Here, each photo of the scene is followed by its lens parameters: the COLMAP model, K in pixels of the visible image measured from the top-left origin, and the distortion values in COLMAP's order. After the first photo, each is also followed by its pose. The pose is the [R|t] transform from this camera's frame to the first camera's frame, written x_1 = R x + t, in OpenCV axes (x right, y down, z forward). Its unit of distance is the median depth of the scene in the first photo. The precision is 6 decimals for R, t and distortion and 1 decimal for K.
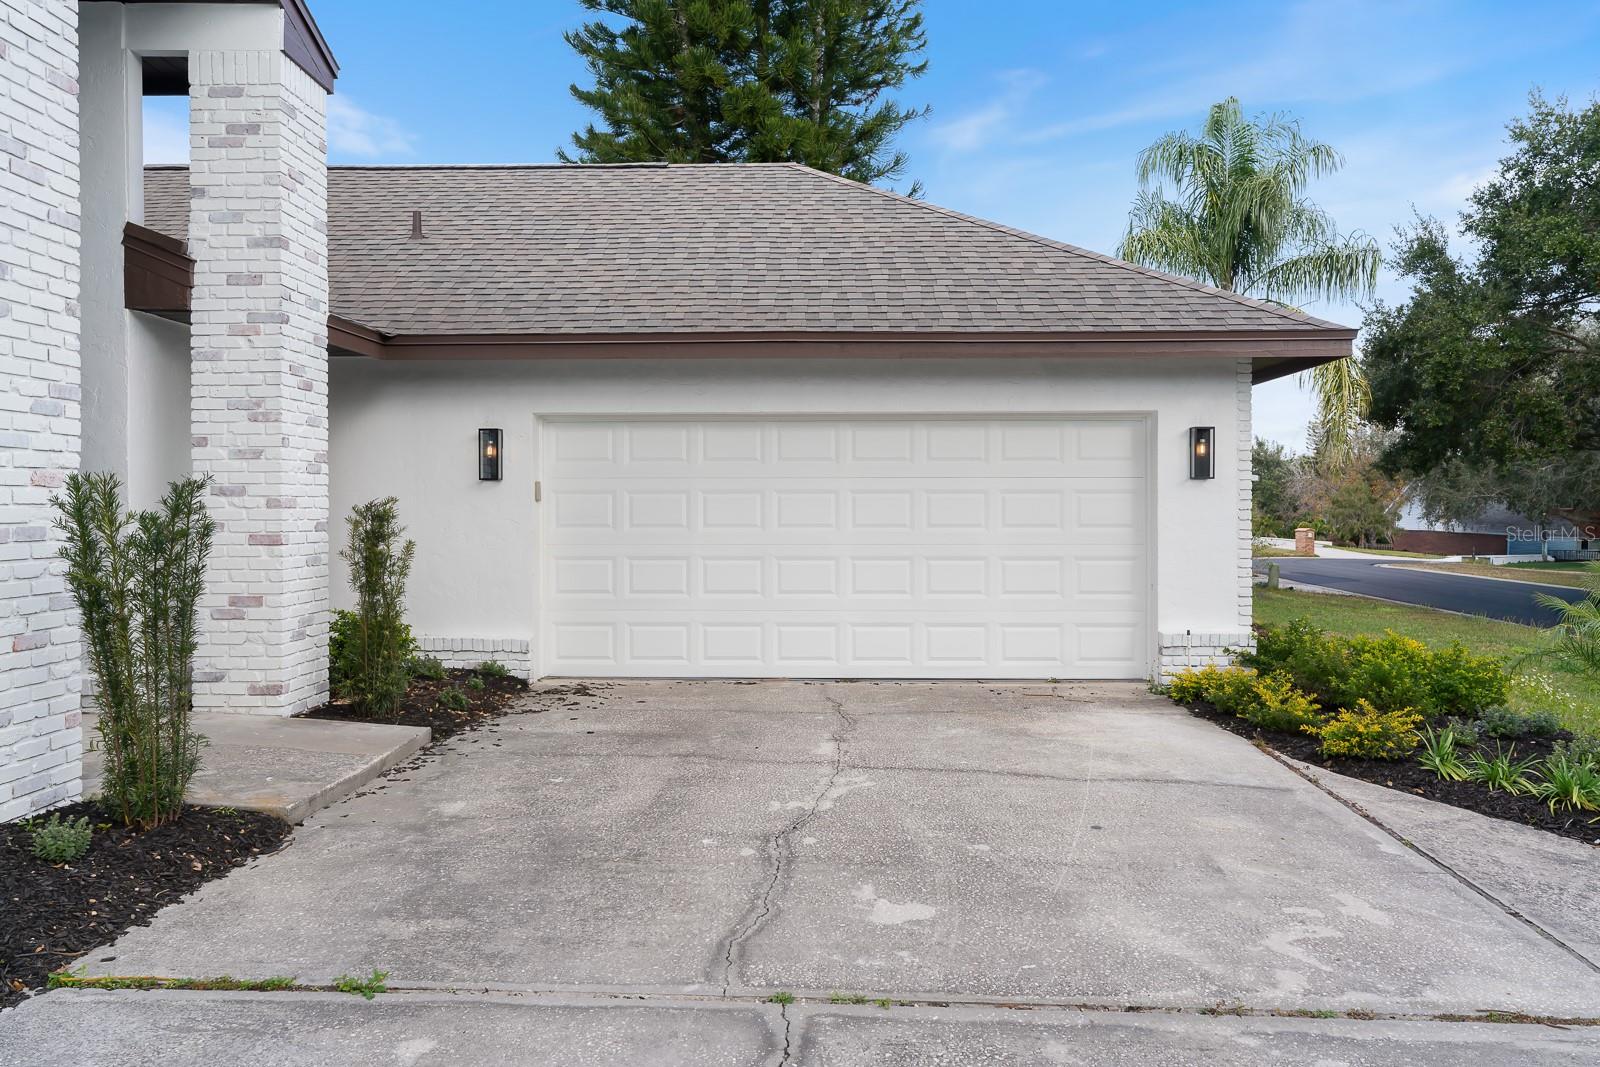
lens RADIAL K [[1186.5, 0, 800.0], [0, 1186.5, 533.5], [0, 0, 1]] dist [-0.003950, -0.002986]
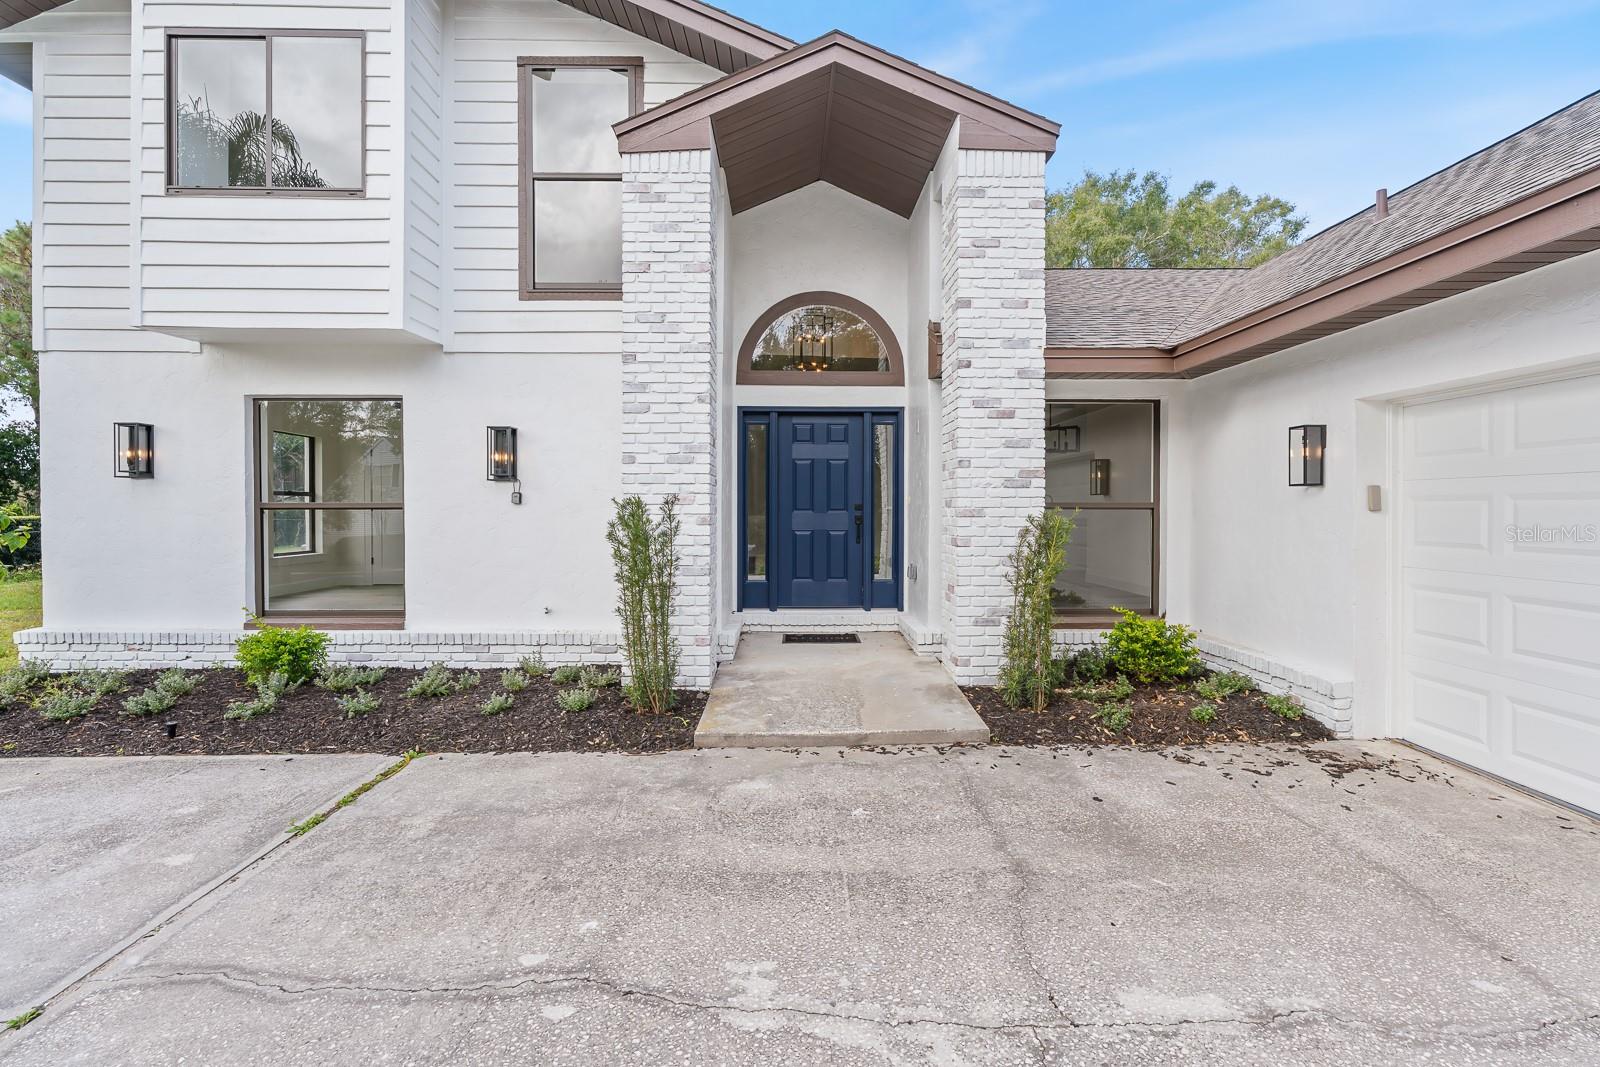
lens RADIAL K [[715.2, 0, 800.5], [0, 715.2, 513.9], [0, 0, 1]] dist [0.002802, 0.000229]
pose [[0.058552, 0.008108, -0.998251, 0.434829], [-0.024003, 0.999689, 0.006712, -0.036528], [0.997996, 0.023568, 0.058729, 1.124741]]
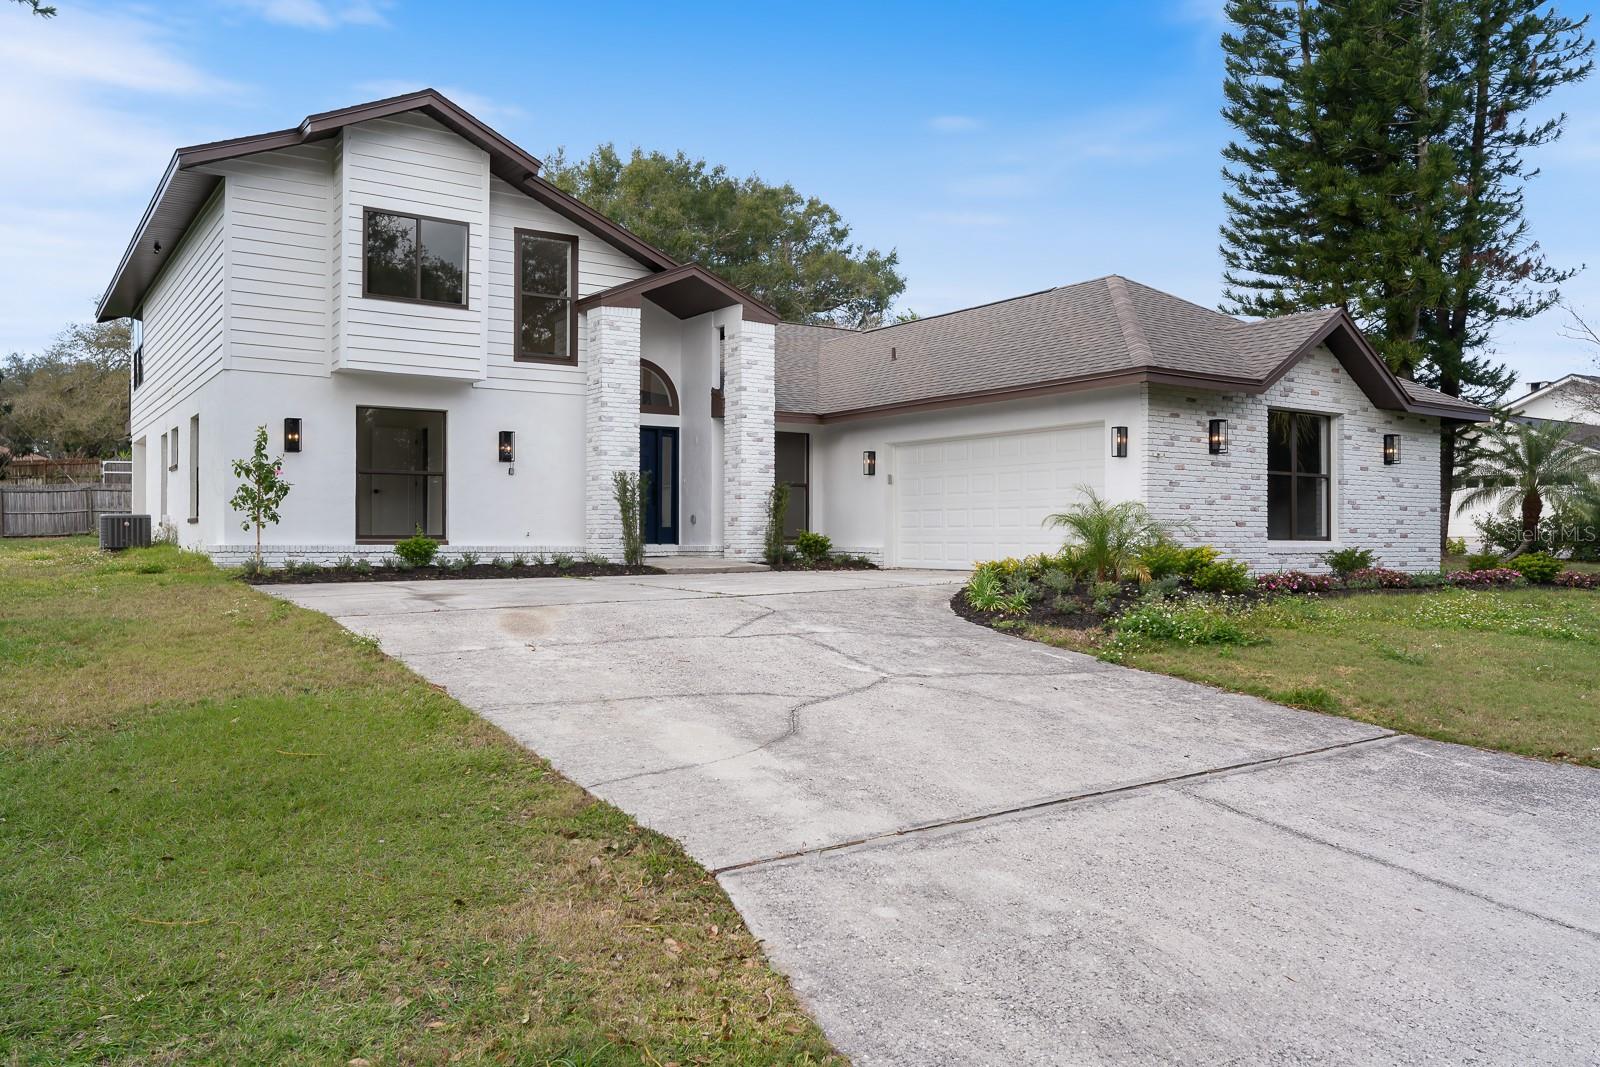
lens RADIAL K [[1186.5, 0, 800.0], [0, 1186.5, 533.5], [0, 0, 1]] dist [-0.003950, -0.002986]
pose [[0.596235, -0.001488, -0.802809, 2.647436], [-0.020210, 0.999654, -0.016862, 0.191616], [0.802555, 0.026278, 0.595998, -0.759724]]
